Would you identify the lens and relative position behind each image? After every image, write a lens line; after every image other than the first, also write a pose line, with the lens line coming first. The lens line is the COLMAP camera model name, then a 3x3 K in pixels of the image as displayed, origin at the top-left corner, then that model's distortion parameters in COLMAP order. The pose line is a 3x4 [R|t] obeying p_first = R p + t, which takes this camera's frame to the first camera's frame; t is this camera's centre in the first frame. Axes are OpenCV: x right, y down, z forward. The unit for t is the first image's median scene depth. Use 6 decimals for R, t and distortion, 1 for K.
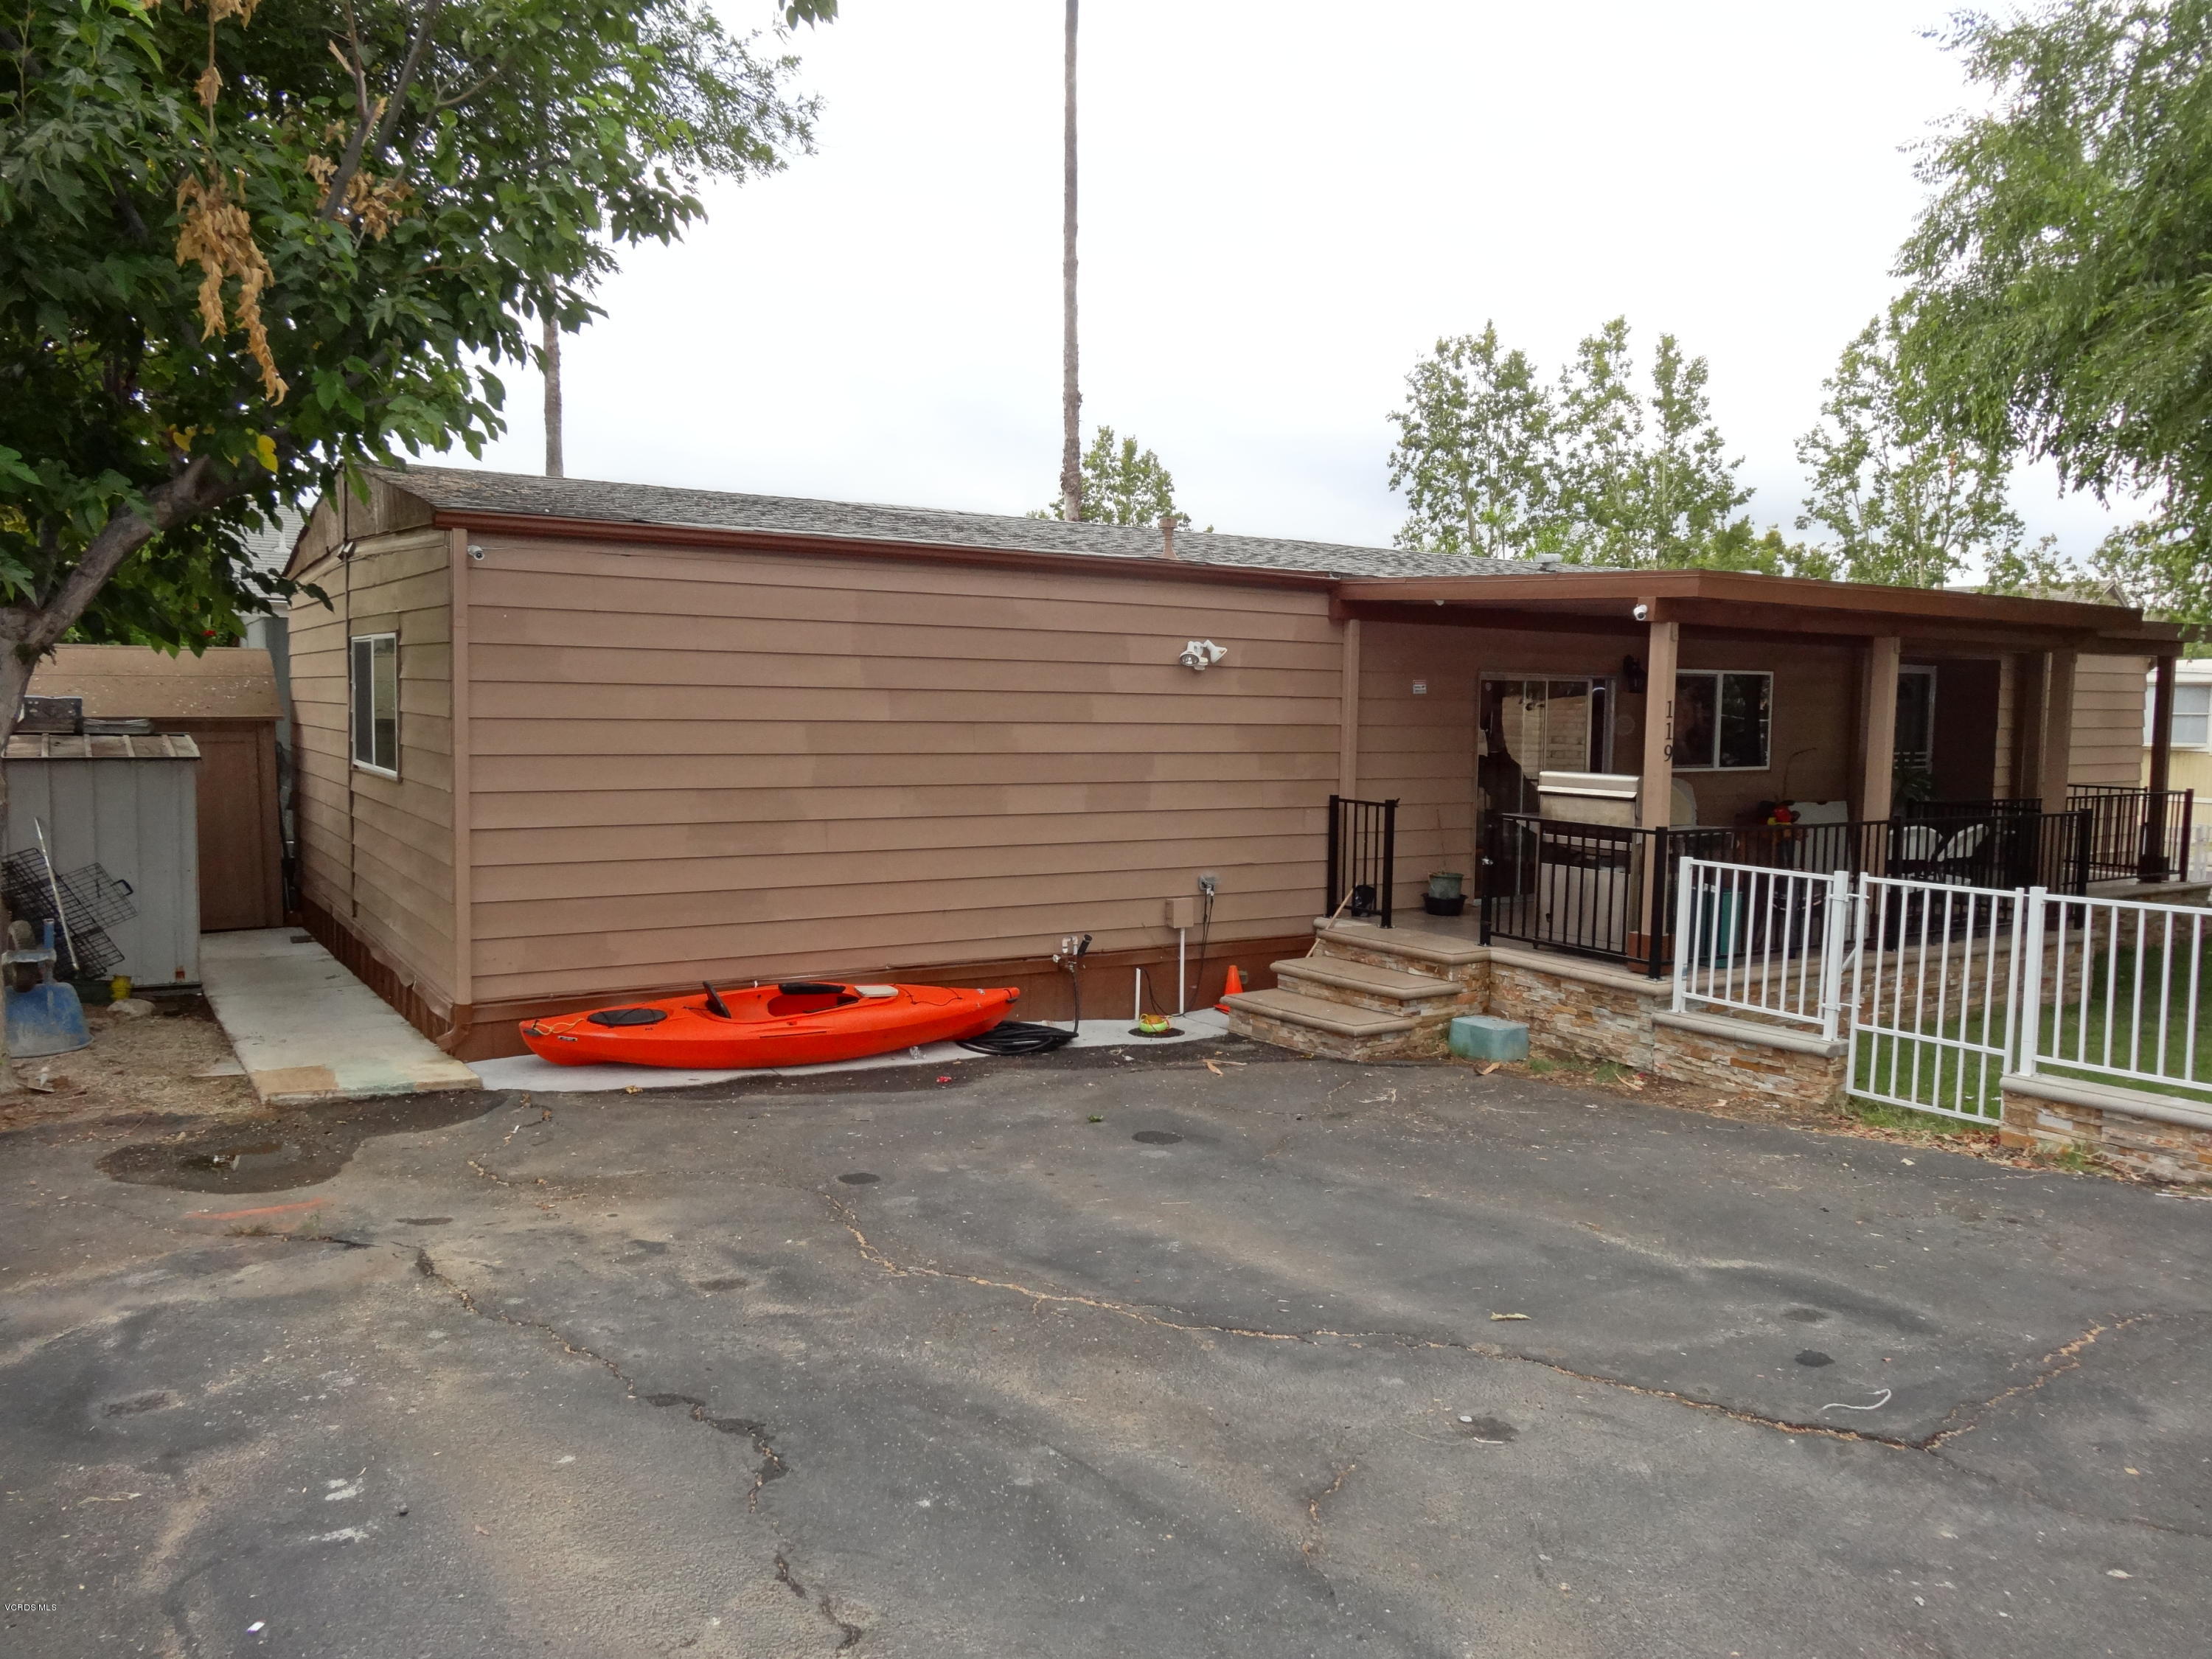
lens RADIAL K [[1630.4, 0, 1092.6], [0, 1630.4, 830.6], [0, 0, 1]] dist [-0.009268, 0.010668]
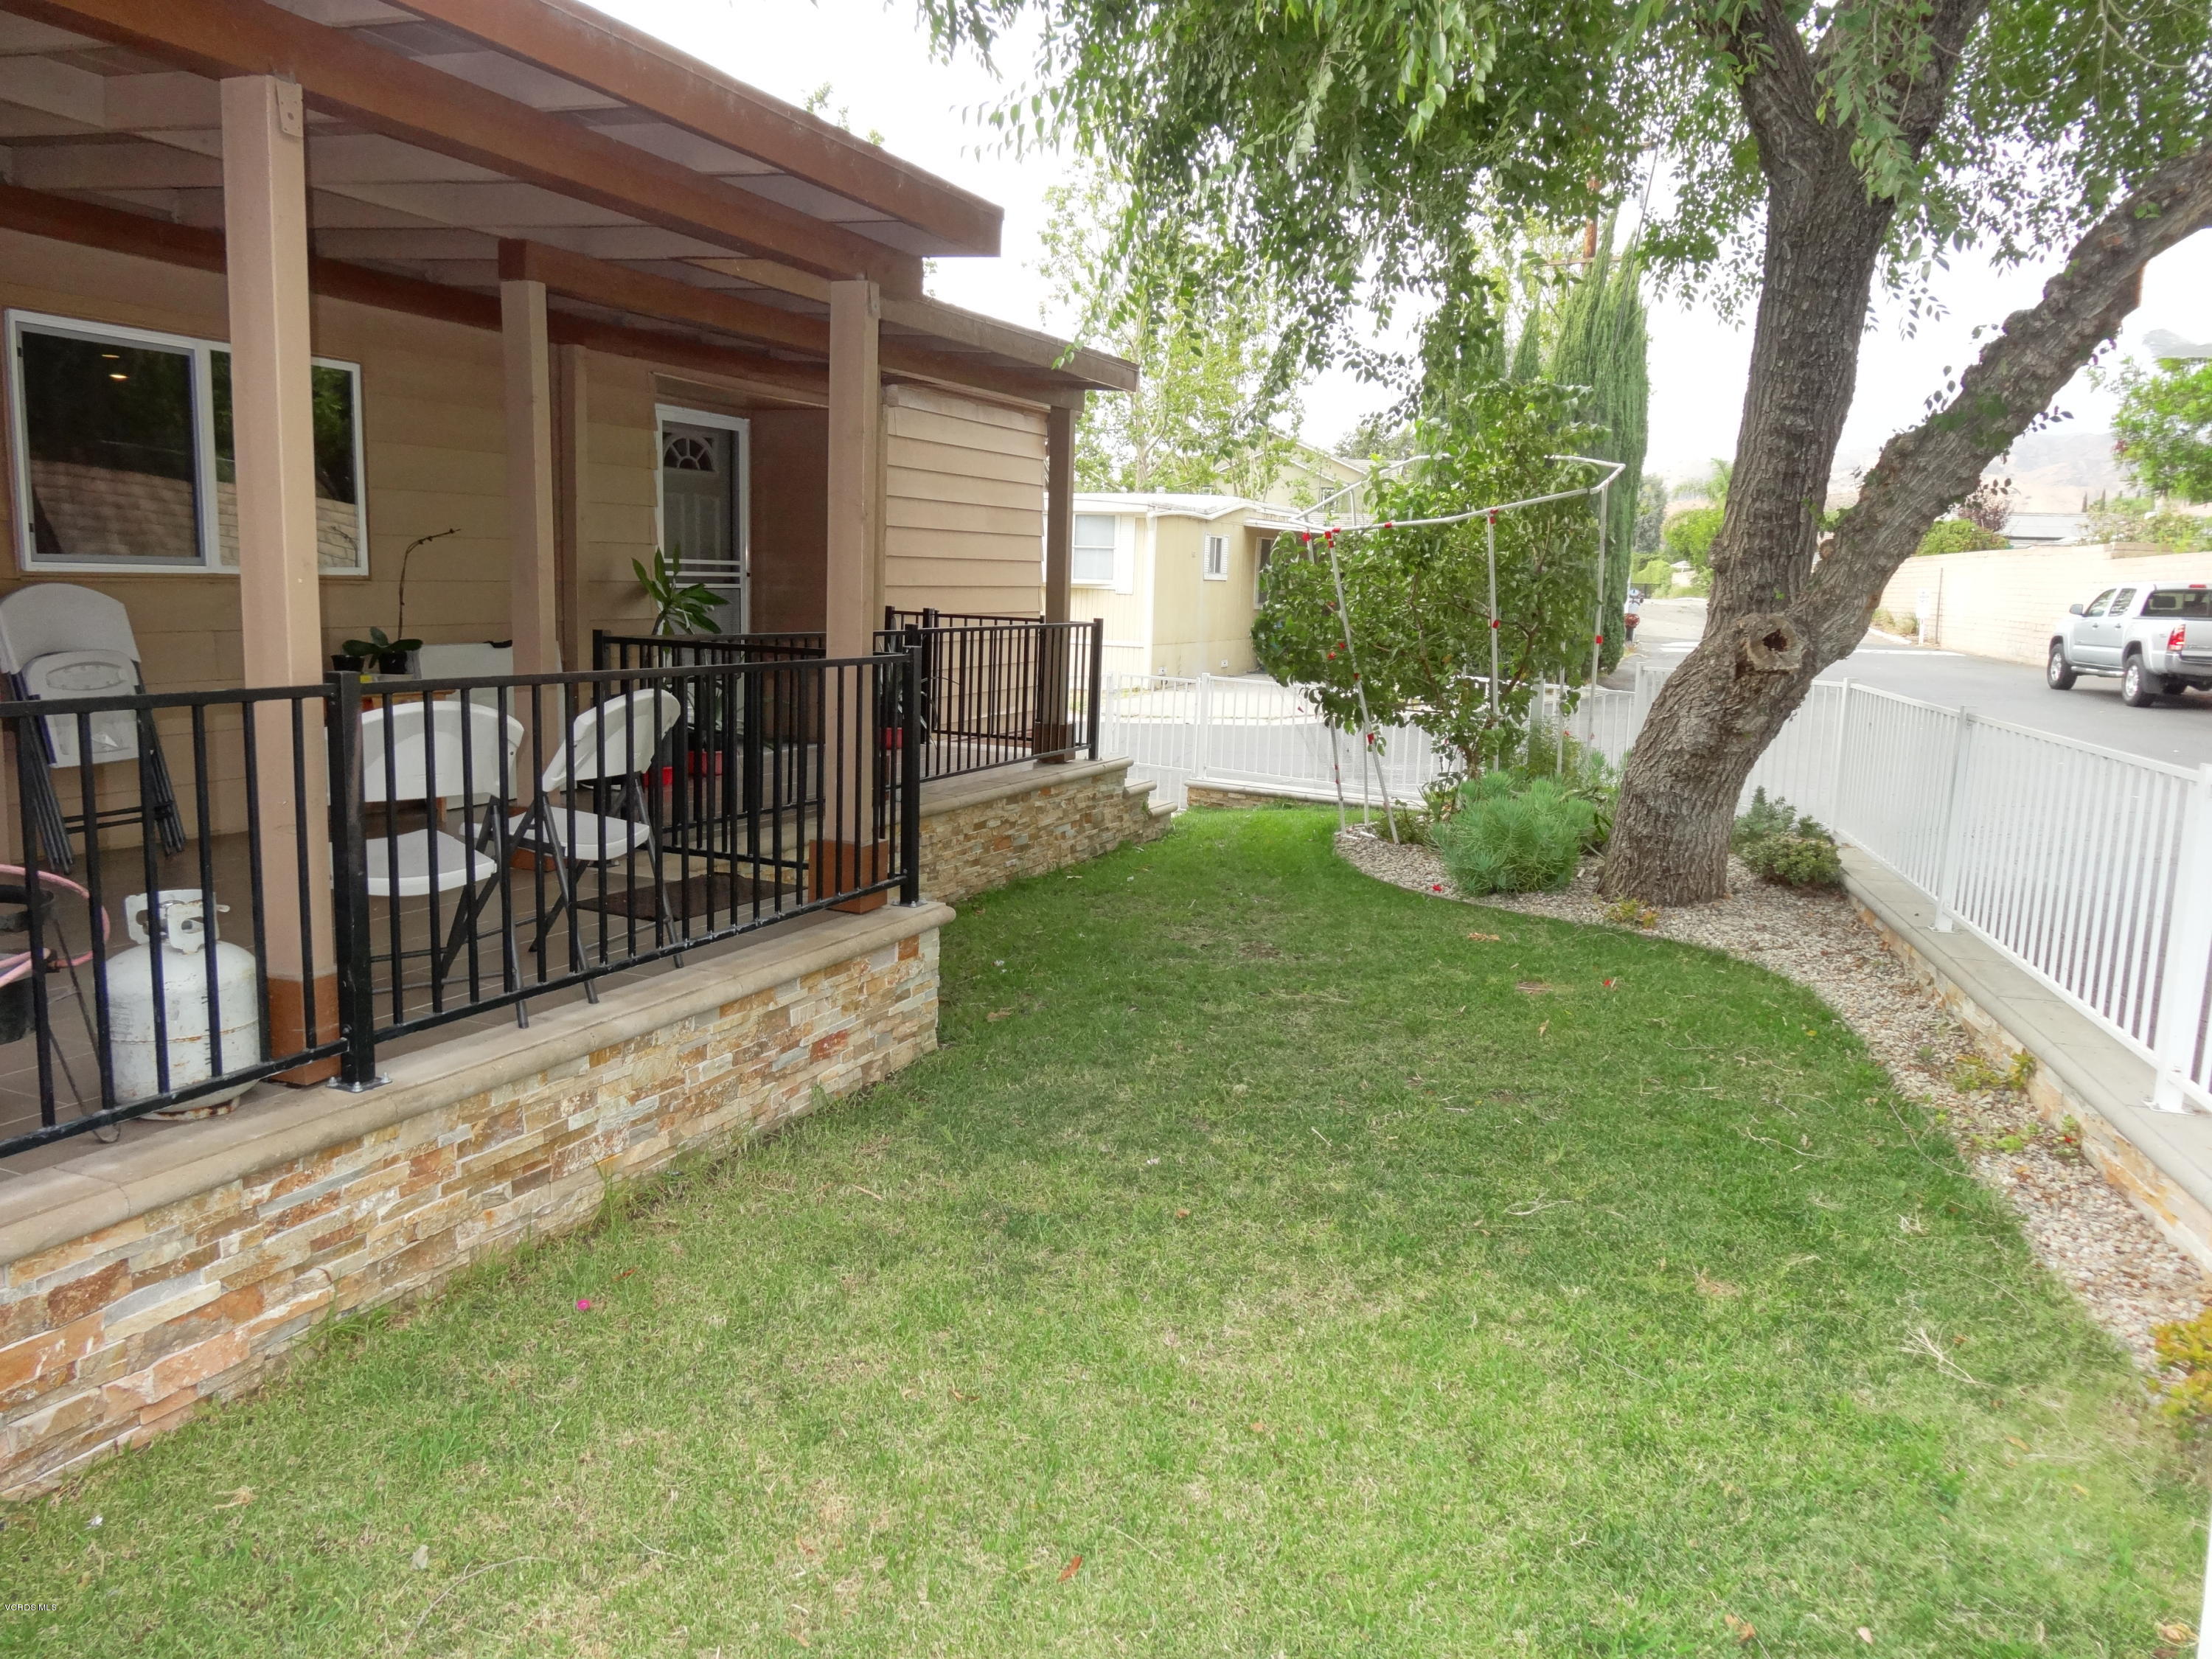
lens RADIAL K [[1630.4, 0, 1106.9], [0, 1630.4, 834.3], [0, 0, 1]] dist [-0.009268, 0.010668]
pose [[0.826117, -0.072332, 0.558836, 0.452135], [0.020568, 0.994937, 0.098374, -0.005849], [-0.563122, -0.069774, 0.823422, 0.671197]]
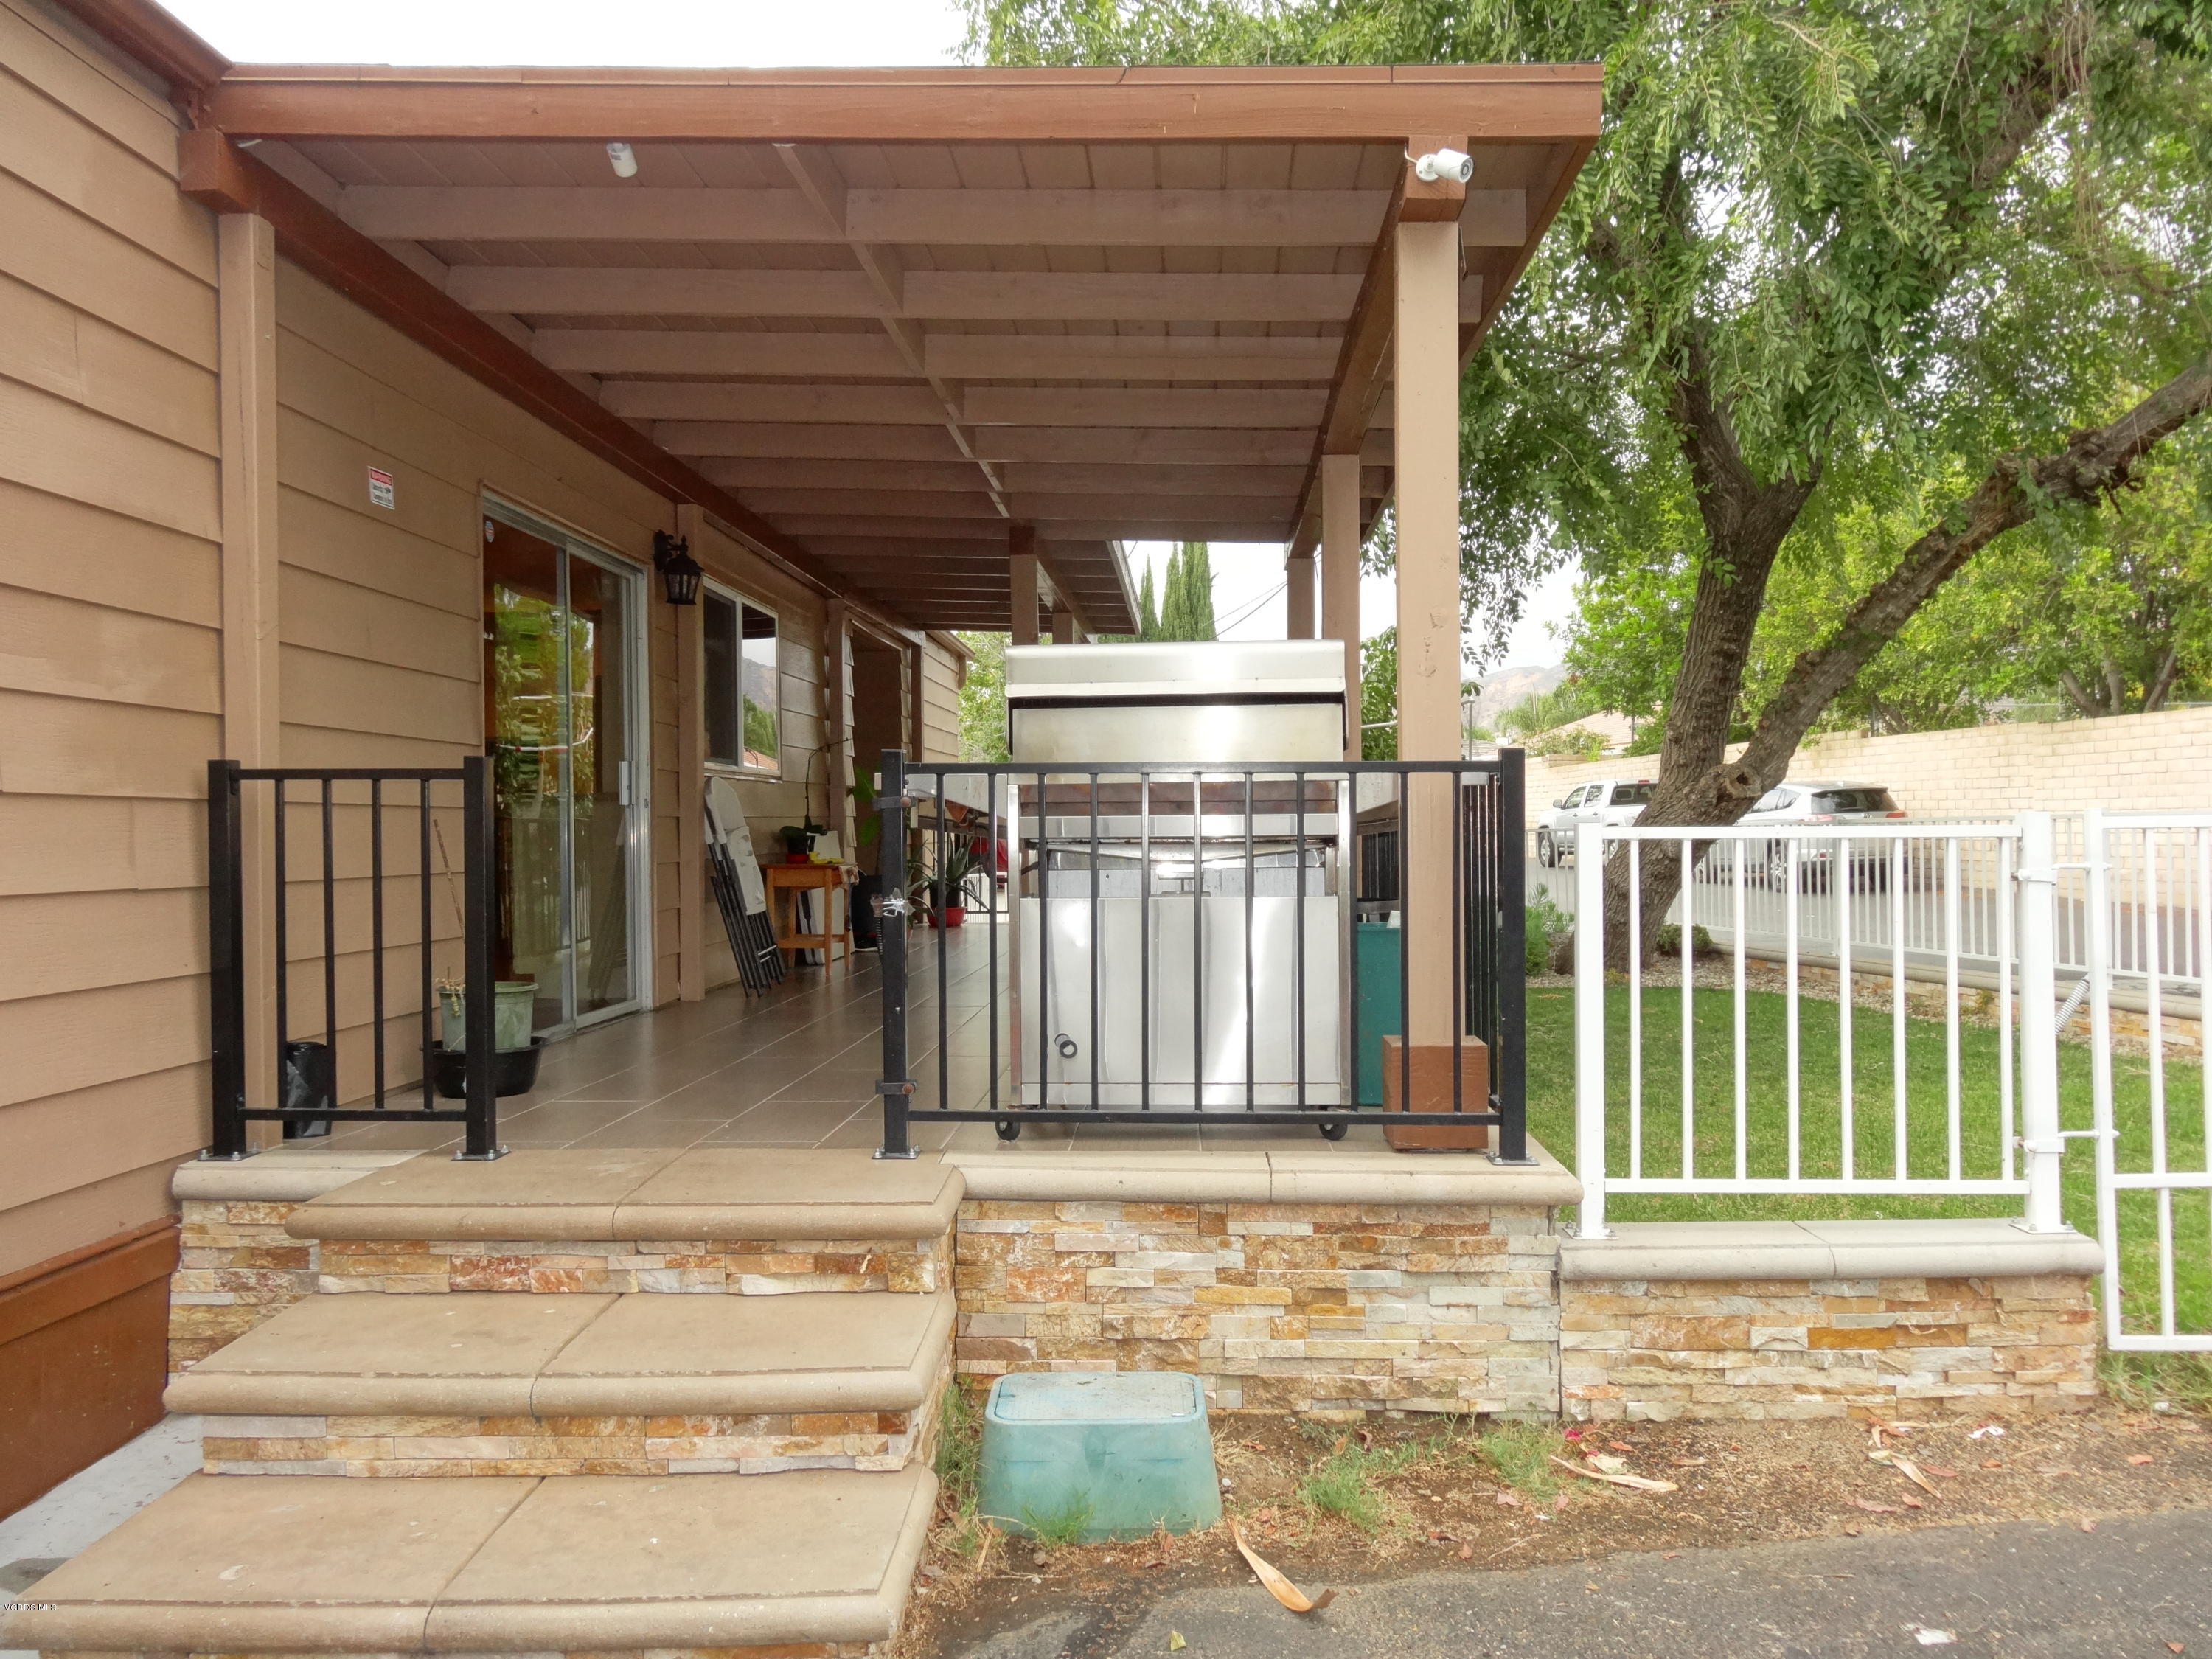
lens RADIAL K [[1630.4, 0, 1097.4], [0, 1630.4, 845.7], [0, 0, 1]] dist [-0.009268, 0.010668]
pose [[0.580824, -0.027935, 0.813549, -0.008741], [0.088004, 0.995708, -0.028639, 0.020436], [-0.809258, 0.088230, 0.580790, 0.781029]]
